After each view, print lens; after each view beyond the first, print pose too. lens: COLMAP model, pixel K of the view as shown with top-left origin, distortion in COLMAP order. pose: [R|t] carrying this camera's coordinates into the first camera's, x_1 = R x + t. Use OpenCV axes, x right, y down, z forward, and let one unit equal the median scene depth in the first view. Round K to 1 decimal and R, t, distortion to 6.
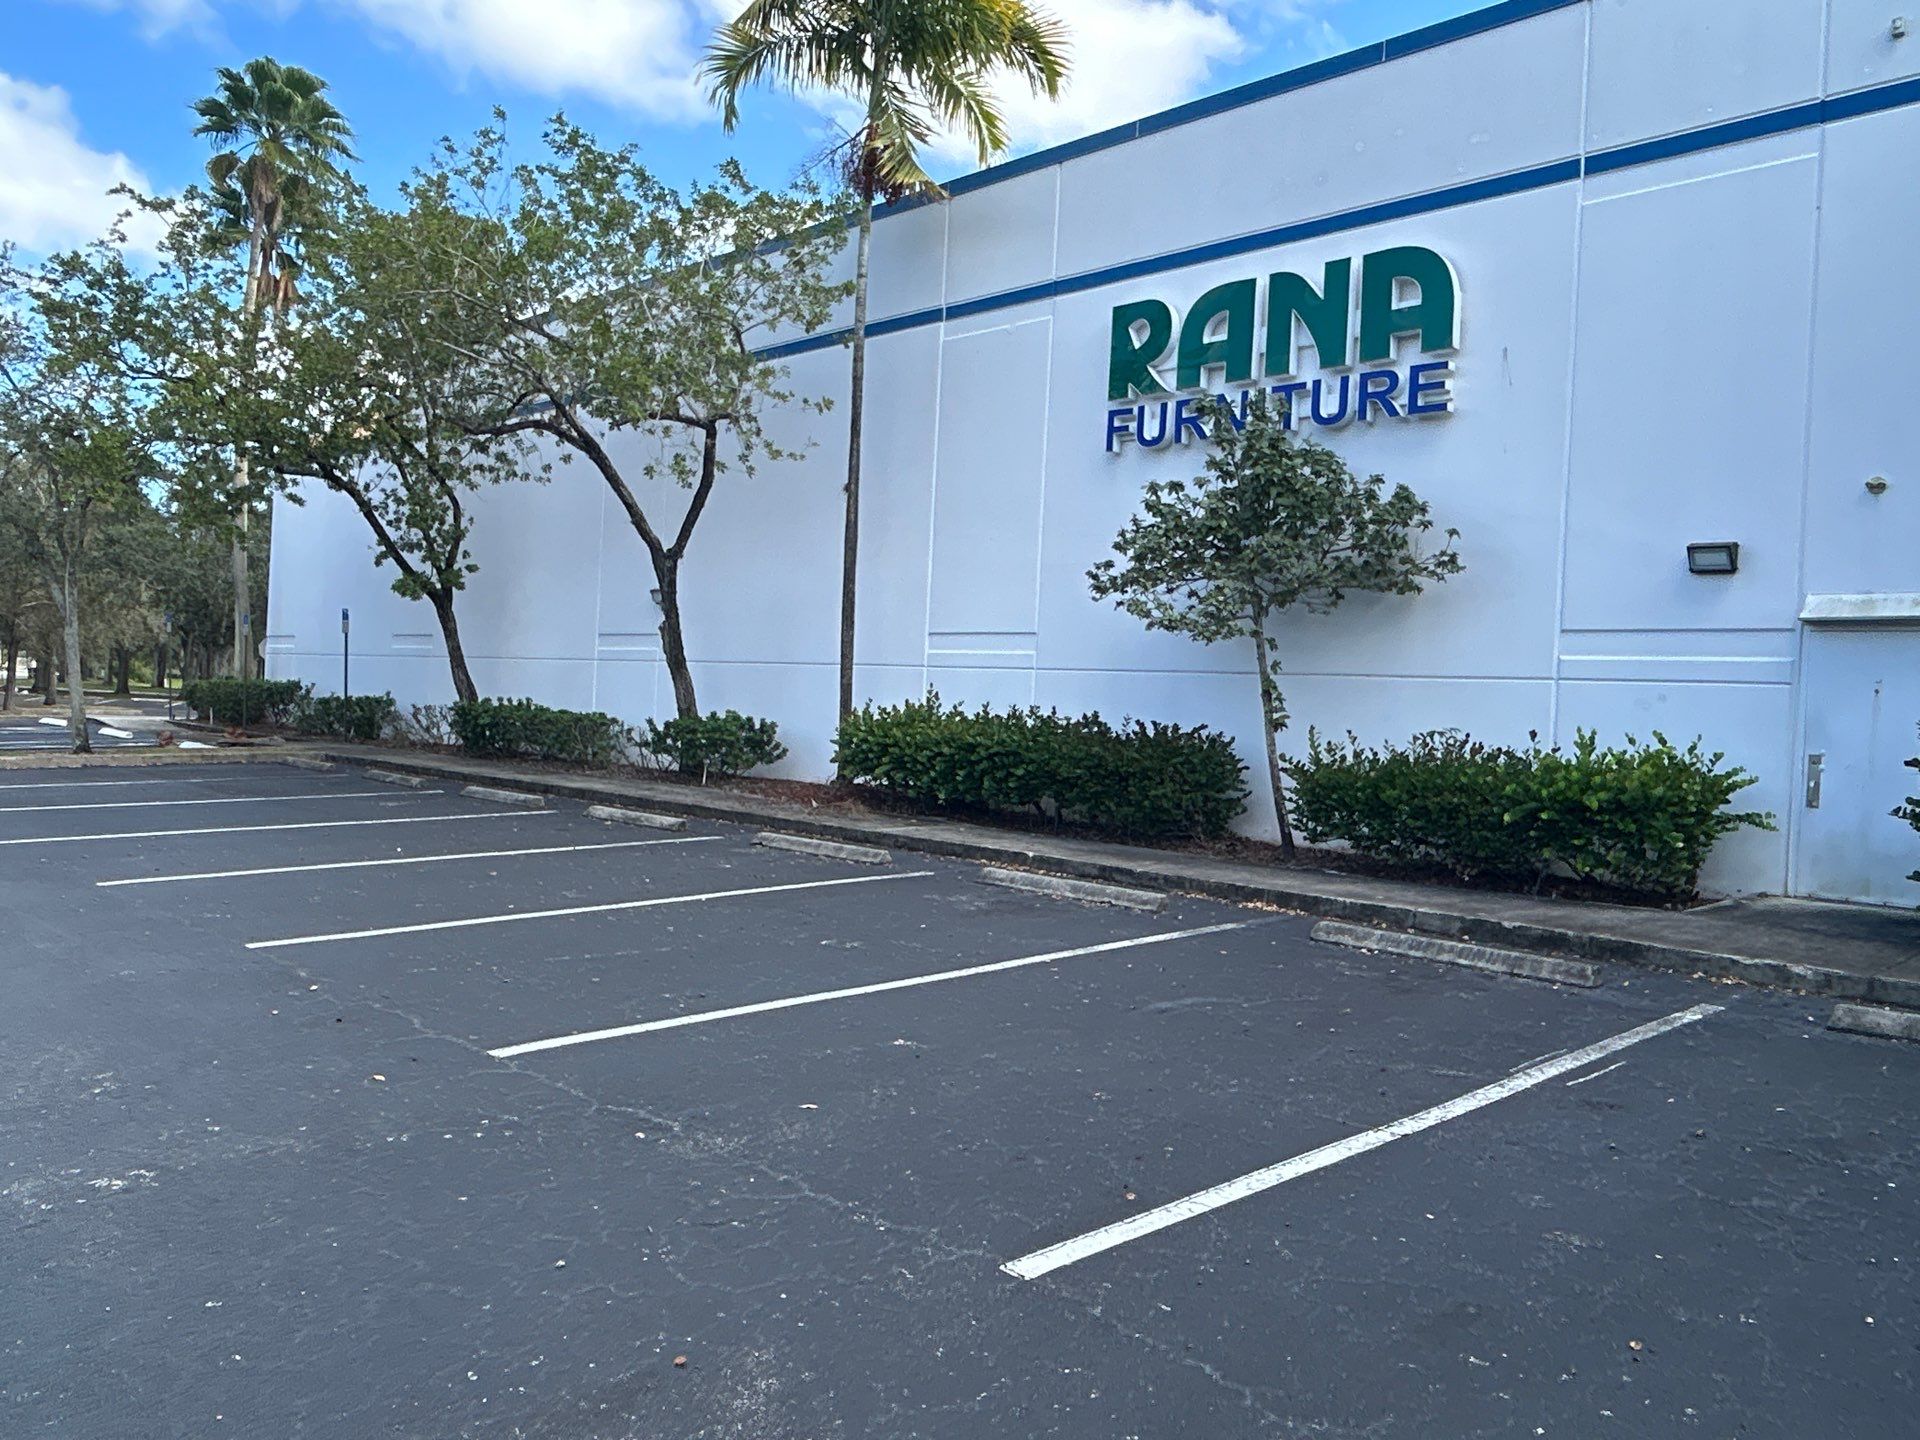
lens RADIAL K [[1513.9, 0, 954.6], [0, 1513.9, 720.0], [0, 0, 1]] dist [0.065868, -0.001023]
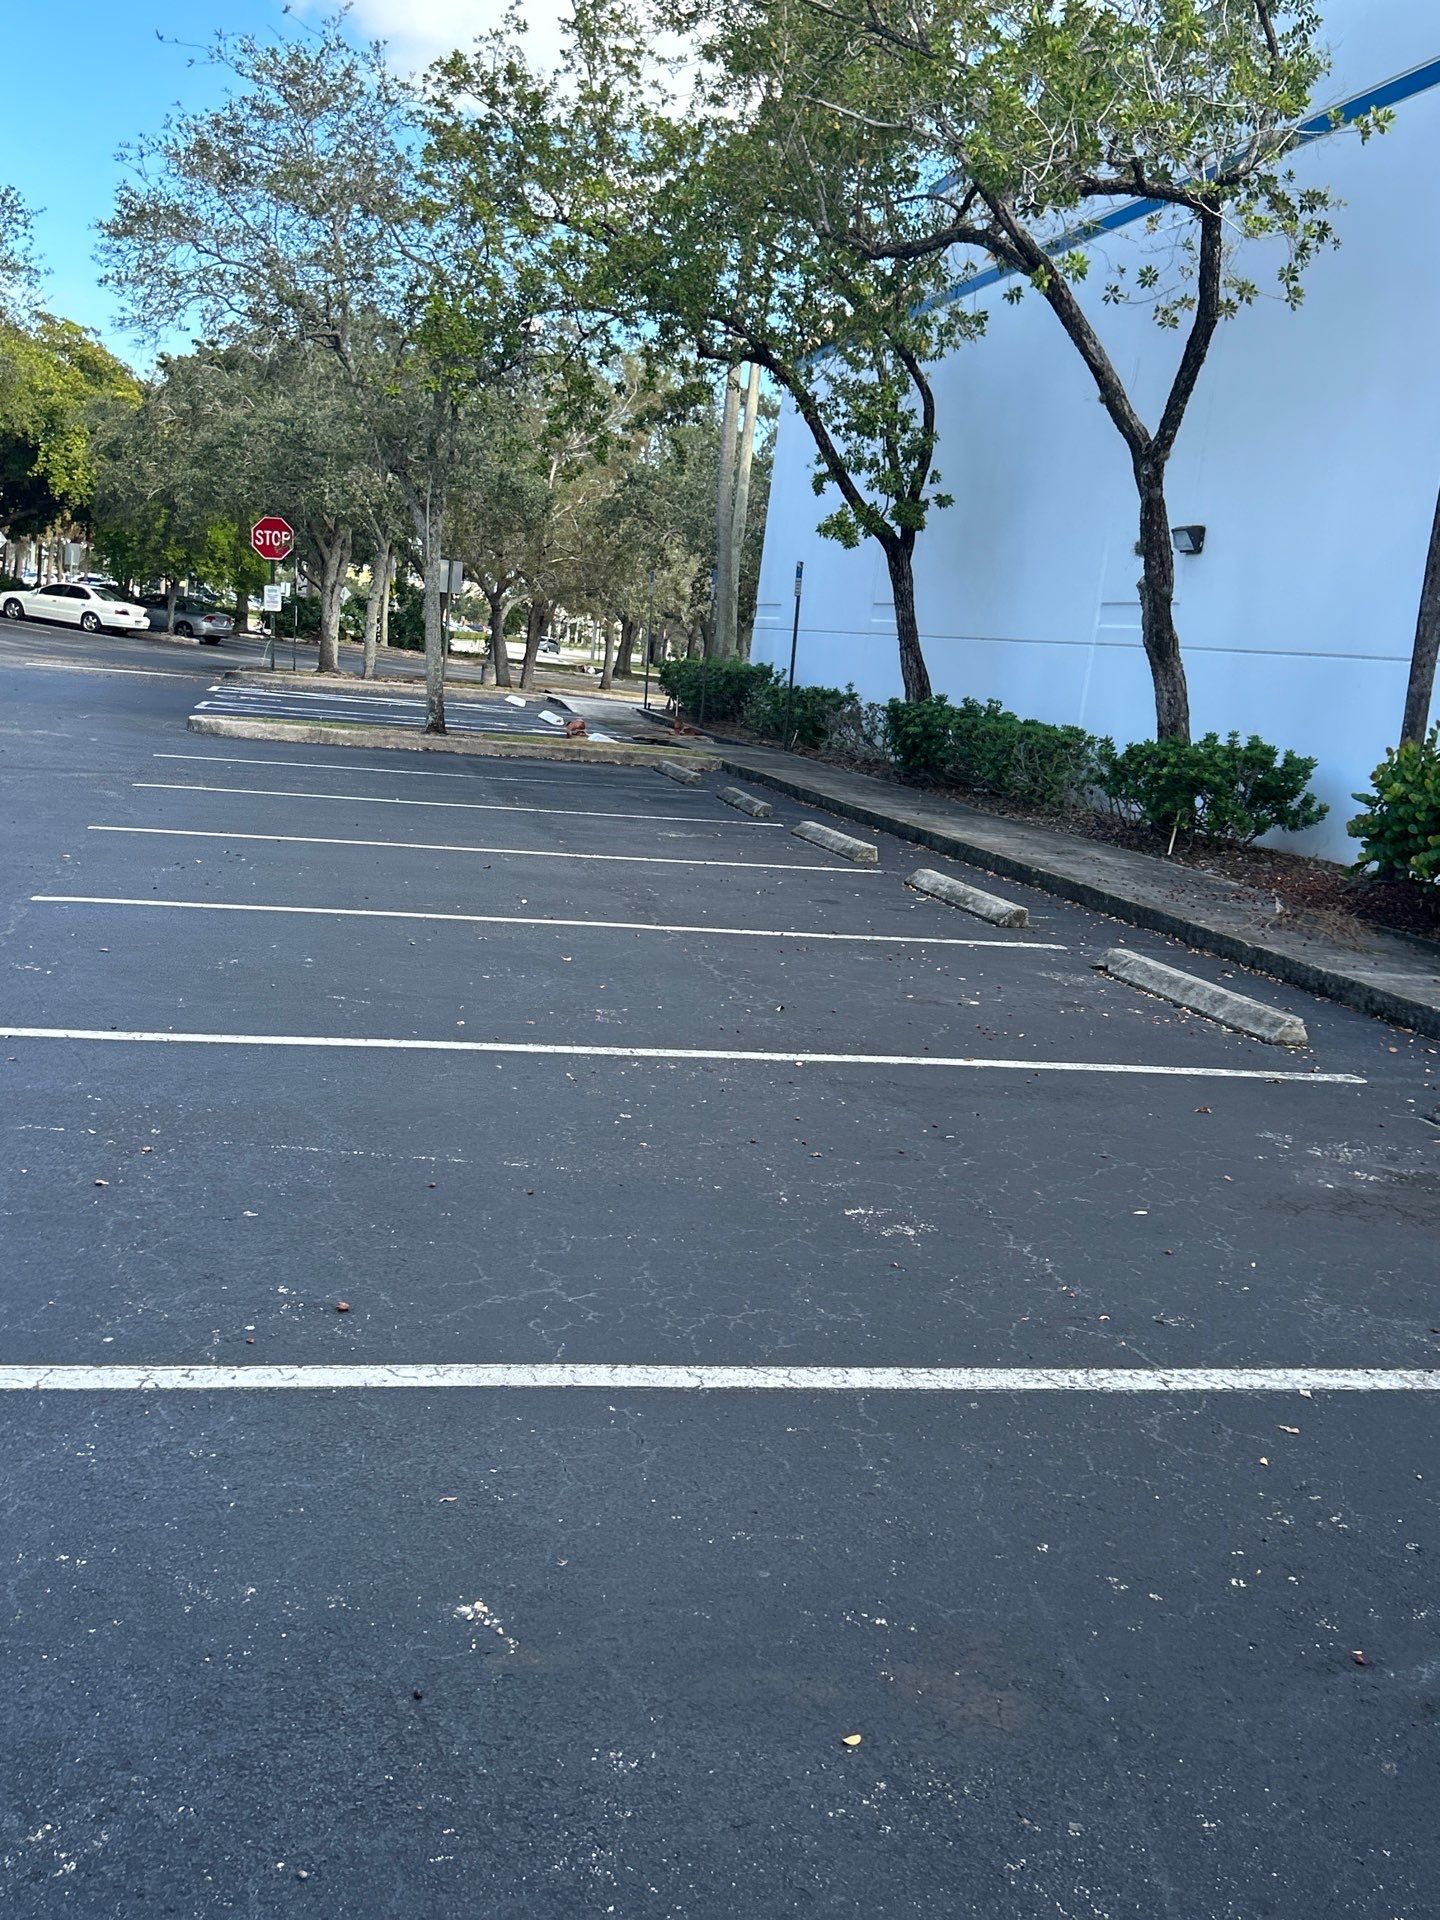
lens RADIAL K [[1972.9, 0, 736.1], [0, 1972.9, 969.6], [0, 0, 1]] dist [-0.004739, 0.000000]
pose [[0.855671, 0.130715, -0.500741, 0.070749], [-0.079210, 0.989255, 0.122882, 0.005201], [0.511423, -0.065483, 0.856831, 0.231904]]
